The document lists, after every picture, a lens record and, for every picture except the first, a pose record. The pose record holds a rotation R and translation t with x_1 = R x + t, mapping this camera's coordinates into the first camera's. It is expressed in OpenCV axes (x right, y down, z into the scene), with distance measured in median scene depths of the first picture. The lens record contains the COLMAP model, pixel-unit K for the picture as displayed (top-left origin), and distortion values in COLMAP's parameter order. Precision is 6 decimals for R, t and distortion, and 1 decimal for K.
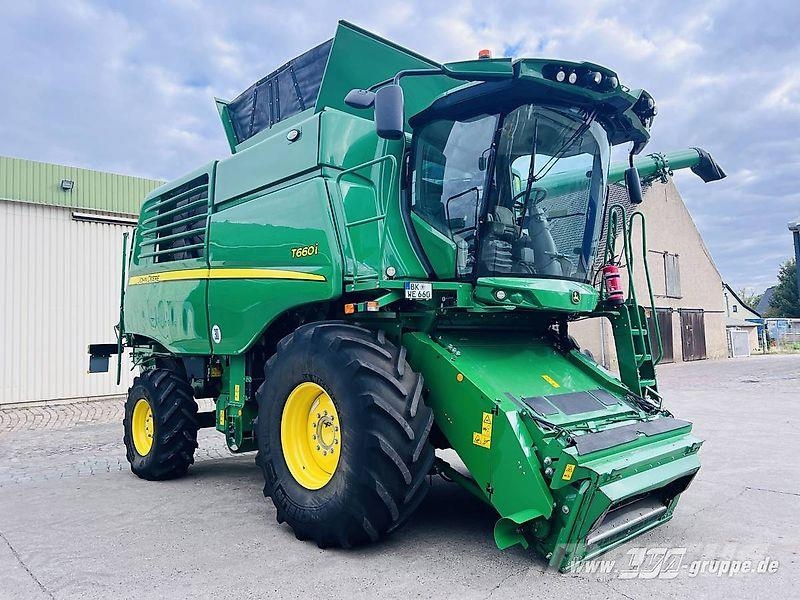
lens RADIAL K [[599.6, 0, 403.8], [0, 599.6, 296.6], [0, 0, 1]] dist [0.071299, -0.090099]
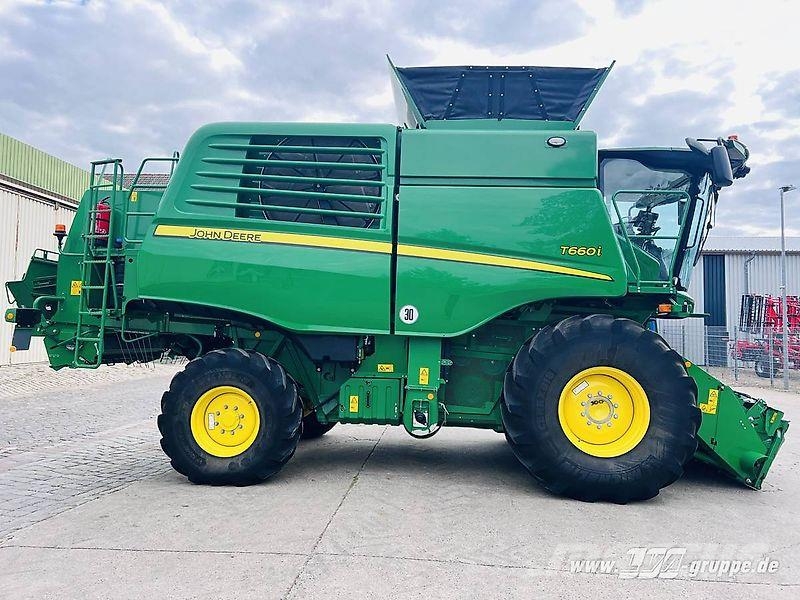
lens RADIAL K [[599.6, 0, 403.8], [0, 599.6, 296.6], [0, 0, 1]] dist [0.071299, -0.090099]
pose [[0.736521, 0.079668, 0.671707, -1.296941], [-0.099621, 0.994987, -0.008777, 0.059004], [-0.669039, -0.060452, 0.740765, 0.421766]]
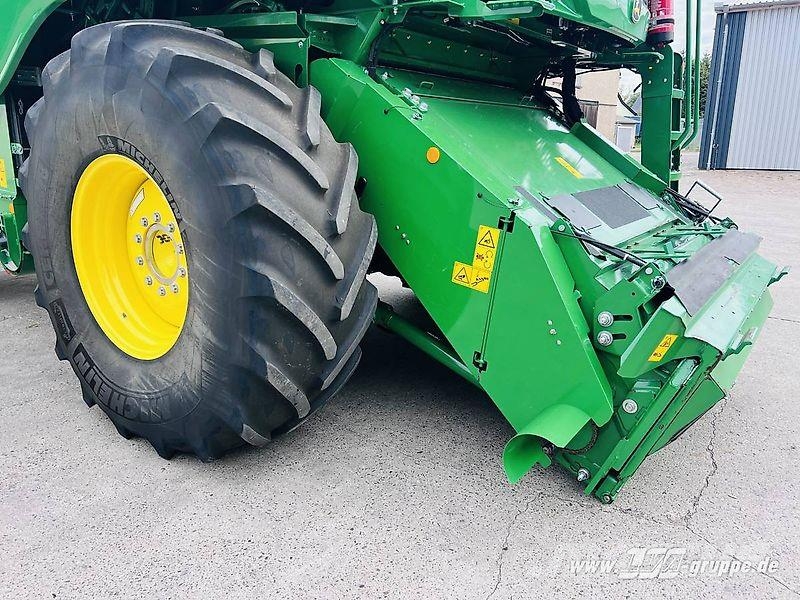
lens RADIAL K [[599.6, 0, 403.8], [0, 599.6, 296.6], [0, 0, 1]] dist [0.071299, -0.090099]
pose [[0.980373, -0.013227, 0.196708, -0.029364], [-0.053746, 0.942025, 0.331209, 0.080829], [-0.189685, -0.335281, 0.922825, 0.499527]]
